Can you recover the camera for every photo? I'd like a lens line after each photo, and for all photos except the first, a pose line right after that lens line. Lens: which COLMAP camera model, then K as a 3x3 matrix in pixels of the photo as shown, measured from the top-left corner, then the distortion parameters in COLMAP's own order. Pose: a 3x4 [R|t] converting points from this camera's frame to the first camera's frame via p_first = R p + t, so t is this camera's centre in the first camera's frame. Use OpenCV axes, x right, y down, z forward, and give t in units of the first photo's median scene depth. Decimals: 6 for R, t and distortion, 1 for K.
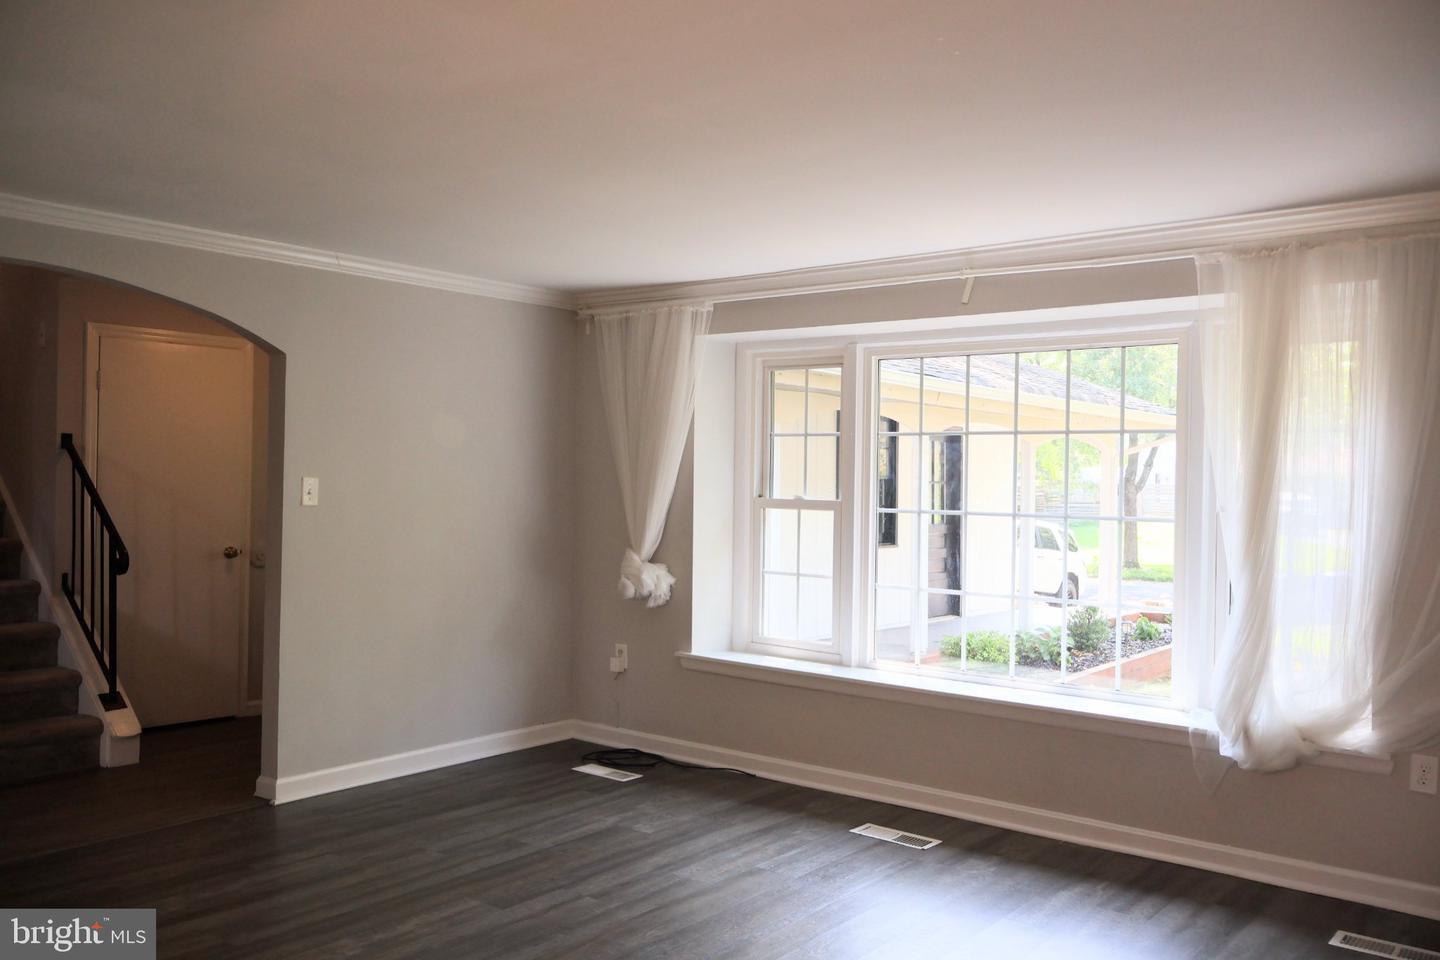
lens RADIAL K [[1196.4, 0, 724.1], [0, 1196.4, 479.6], [0, 0, 1]] dist [-0.011036, -0.007048]
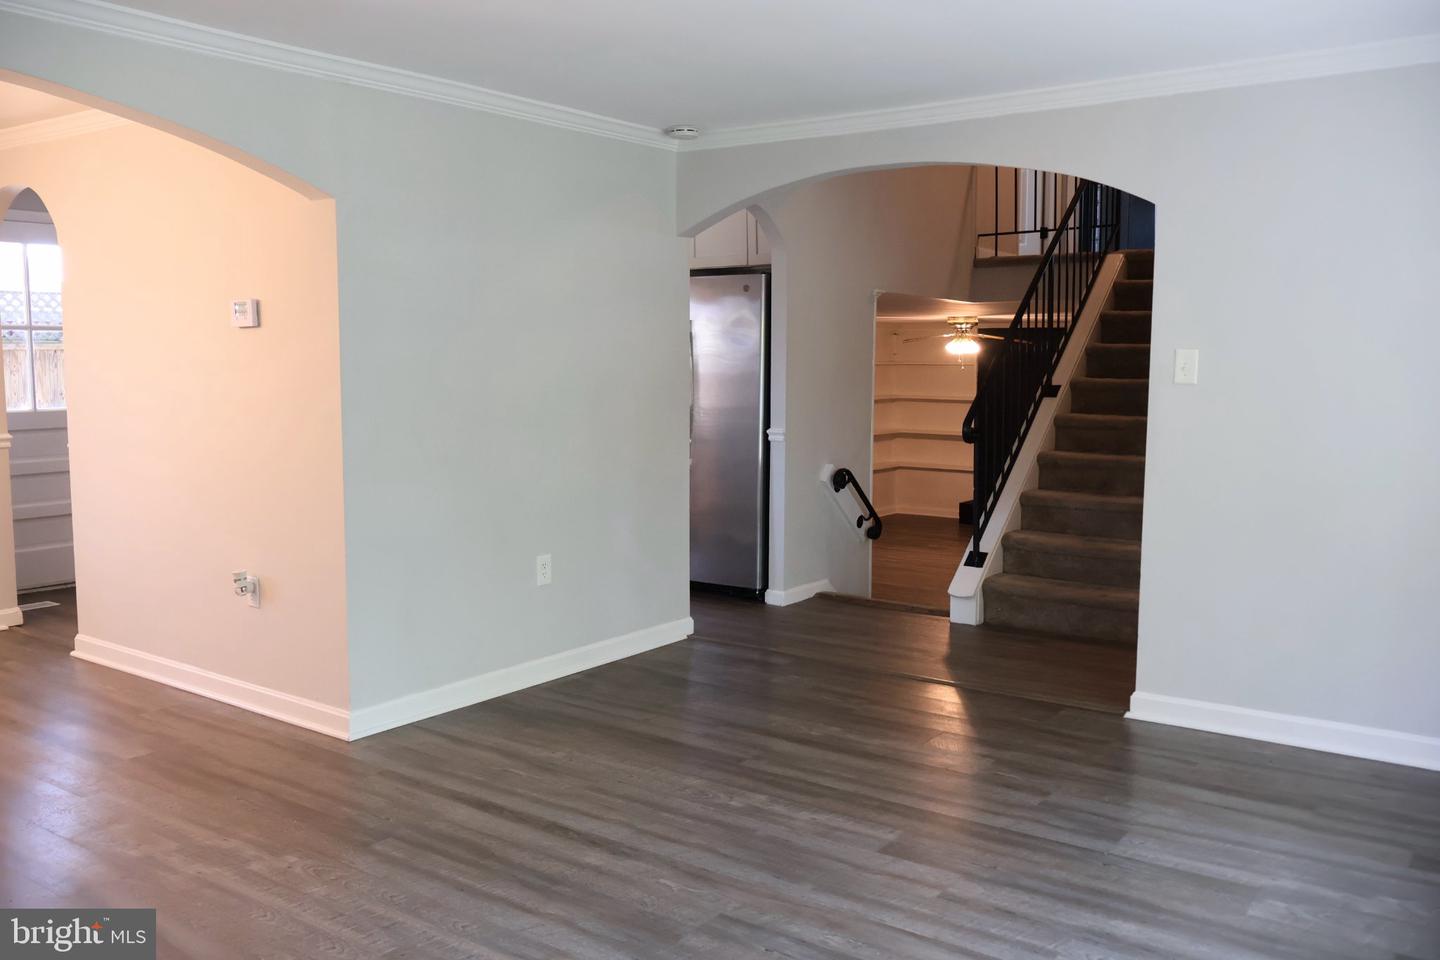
lens RADIAL K [[1196.4, 0, 712.6], [0, 1196.4, 471.5], [0, 0, 1]] dist [-0.011036, -0.007048]
pose [[0.028688, 0.078747, -0.996482, 0.495428], [0.002562, 0.996883, 0.078853, 0.016949], [0.999585, -0.004815, 0.028397, 0.665703]]
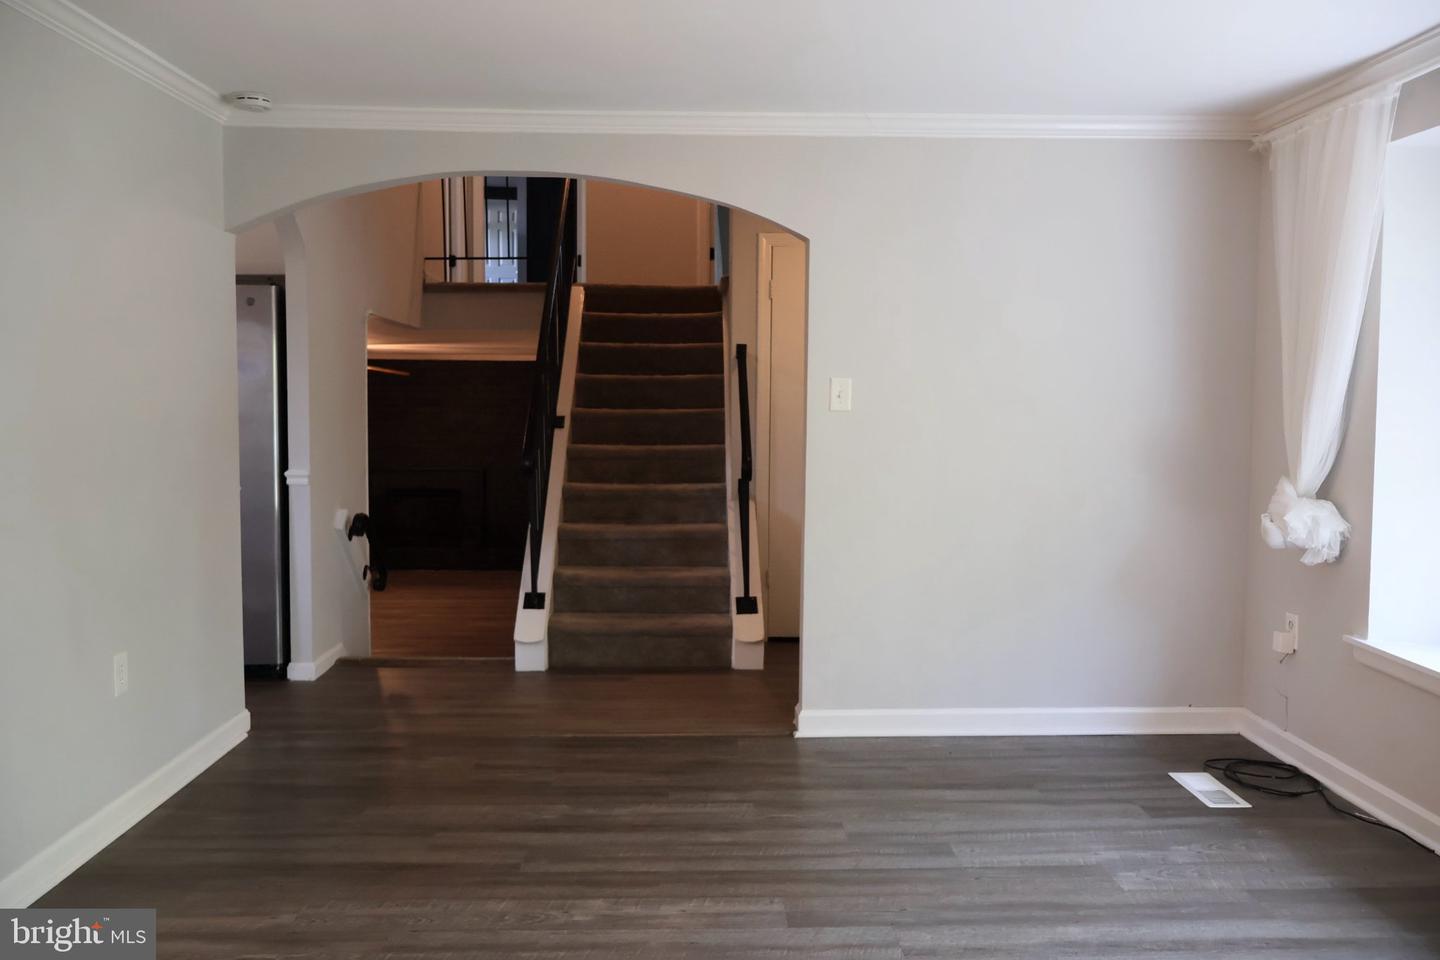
lens RADIAL K [[1196.4, 0, 712.3], [0, 1196.4, 478.9], [0, 0, 1]] dist [-0.011036, -0.007048]
pose [[0.637725, 0.040959, -0.769175, 0.282310], [0.007800, 0.998191, 0.059622, 0.019071], [0.770225, -0.044022, 0.636251, 0.374346]]
